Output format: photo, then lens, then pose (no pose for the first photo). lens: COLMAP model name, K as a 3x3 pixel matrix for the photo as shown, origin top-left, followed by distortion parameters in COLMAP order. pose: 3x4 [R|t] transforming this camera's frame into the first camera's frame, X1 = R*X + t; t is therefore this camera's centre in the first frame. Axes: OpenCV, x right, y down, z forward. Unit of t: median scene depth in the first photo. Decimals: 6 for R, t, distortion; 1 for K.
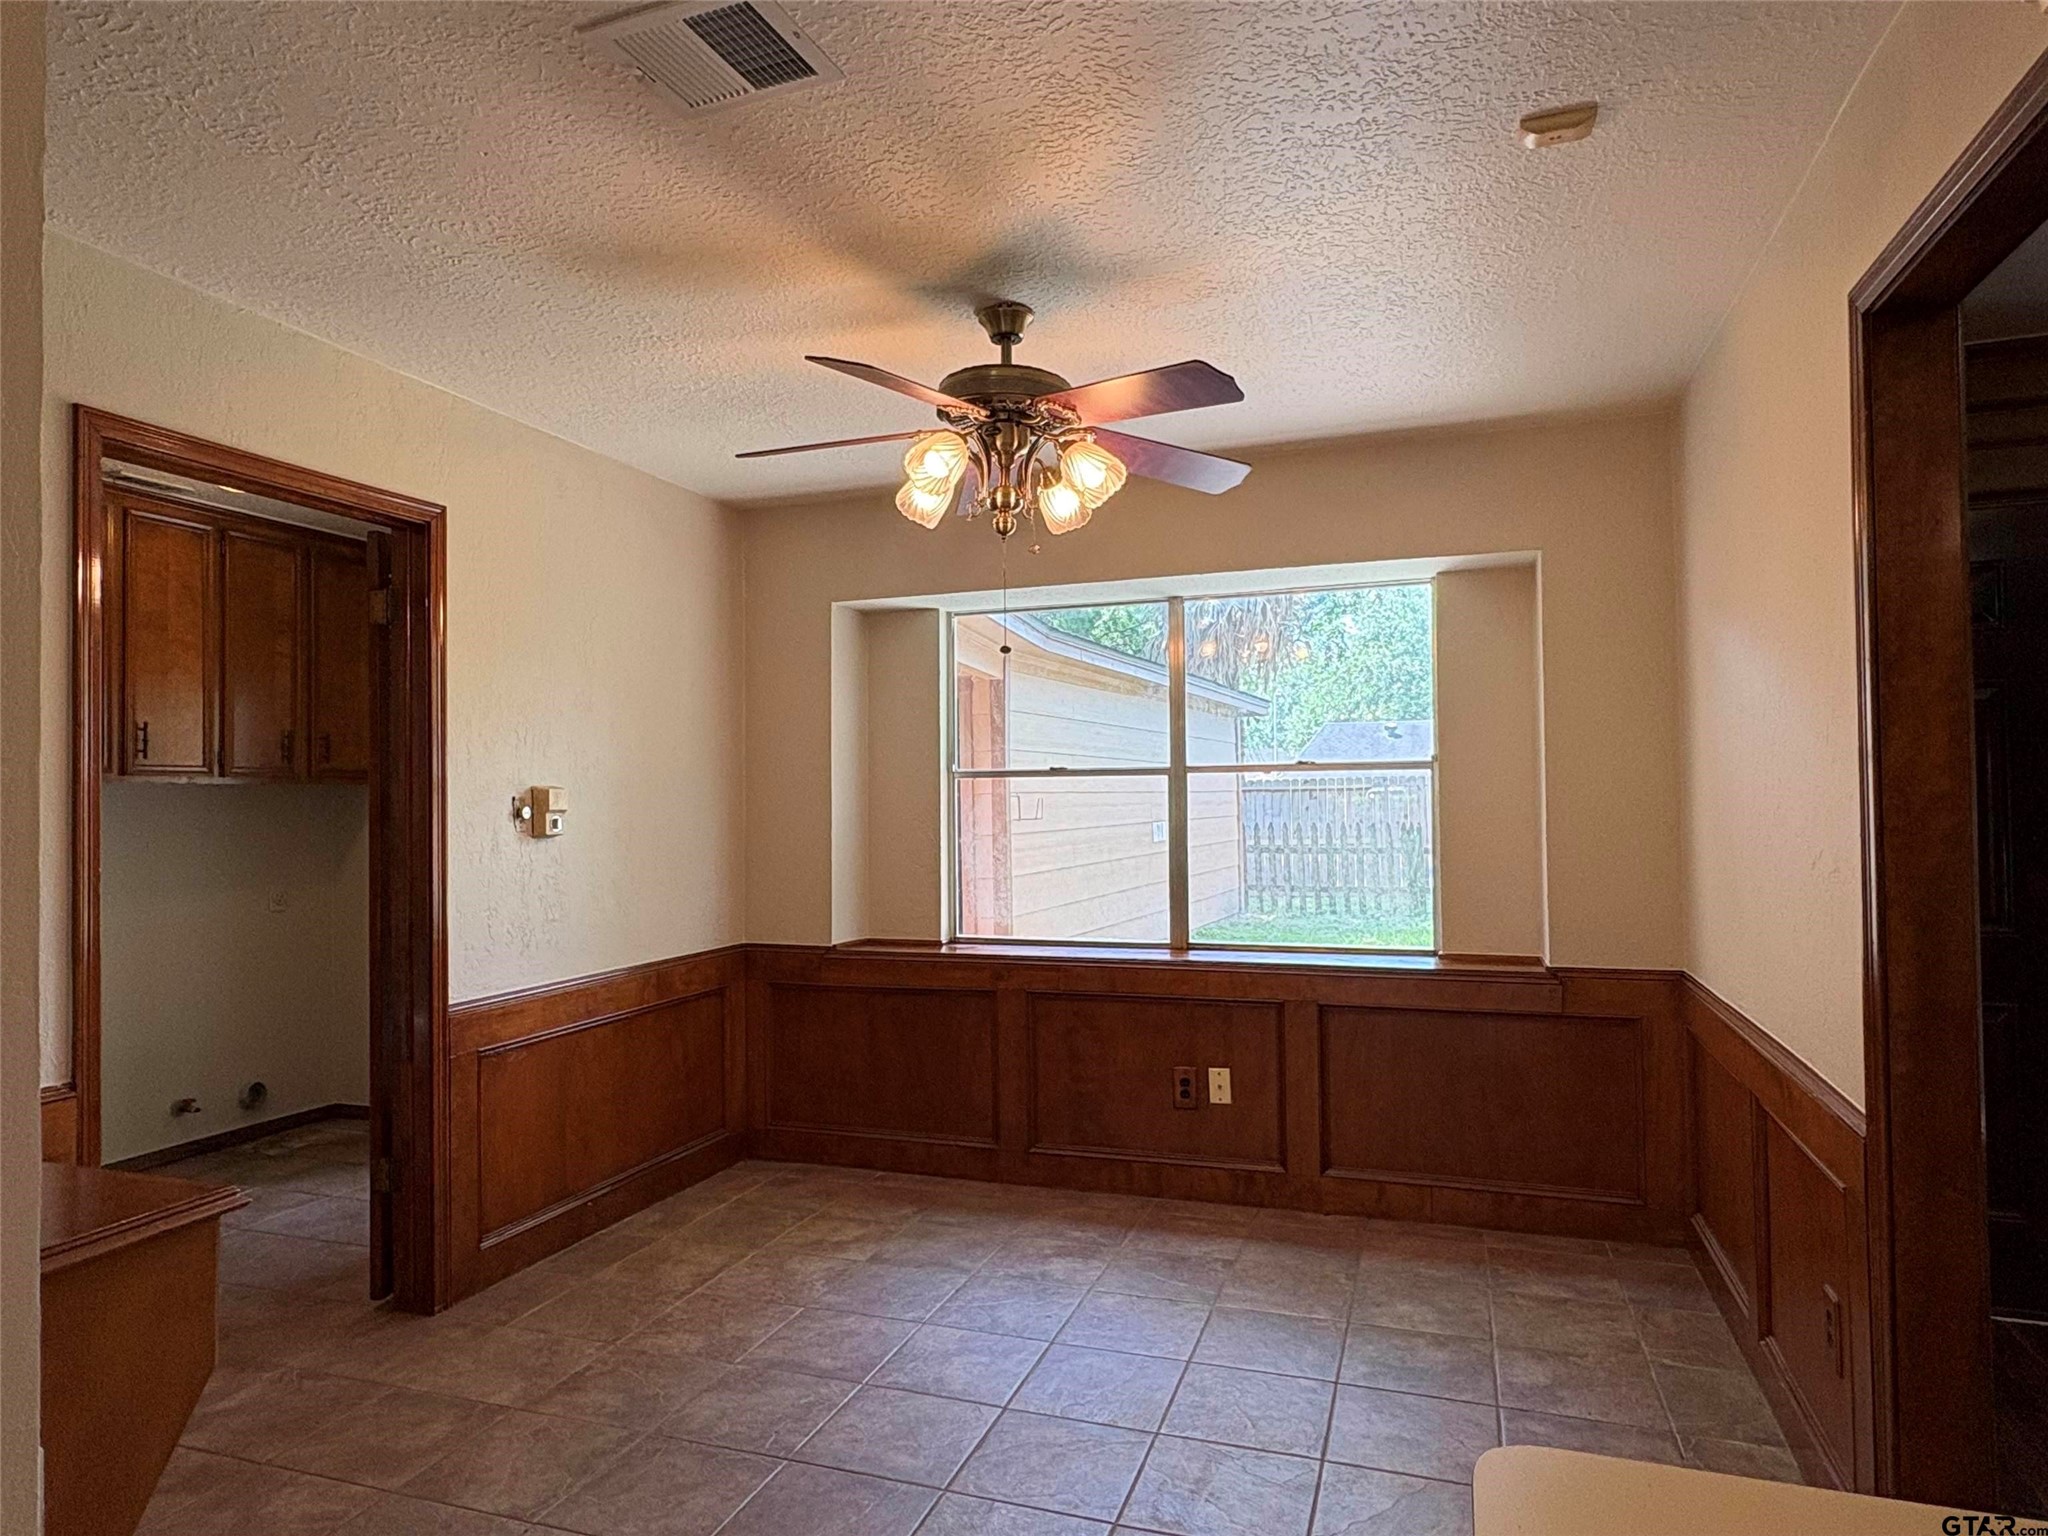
lens RADIAL K [[1250.3, 0, 1021.3], [0, 1250.3, 777.7], [0, 0, 1]] dist [0.008262, 0.001122]
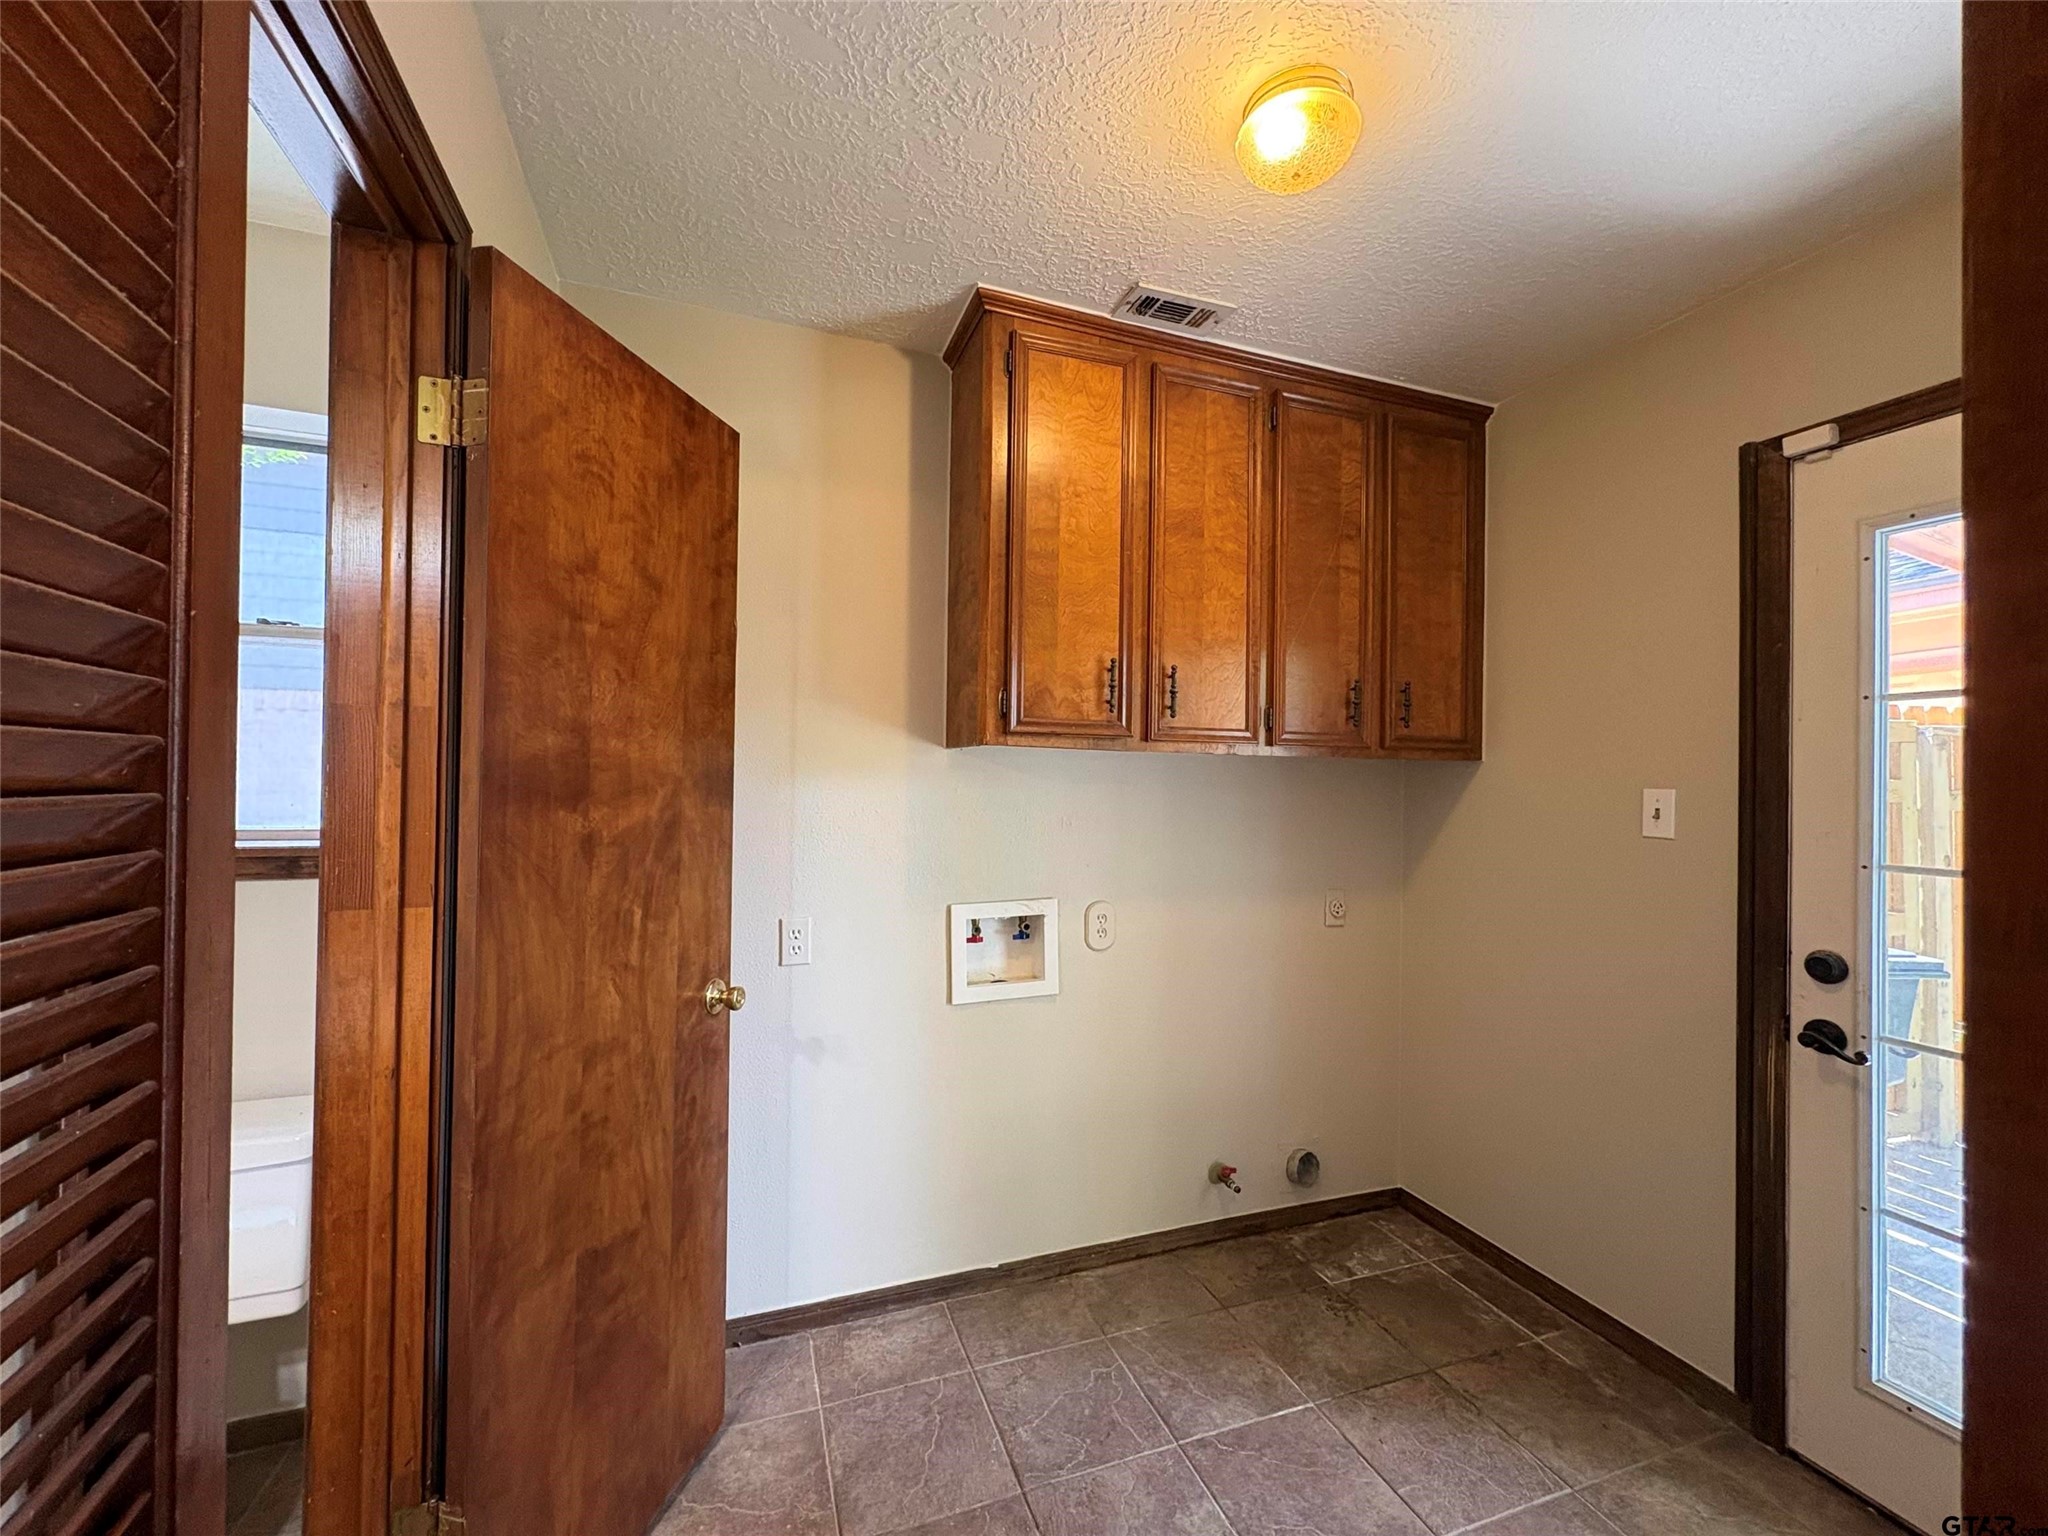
lens RADIAL K [[821.4, 0, 1014.0], [0, 821.4, 773.8], [0, 0, 1]] dist [0.002266, -0.000162]
pose [[0.638422, 0.012716, -0.769581, -0.378258], [-0.006808, 0.999918, 0.010874, 0.010947], [0.769656, -0.001703, 0.638456, 0.602658]]
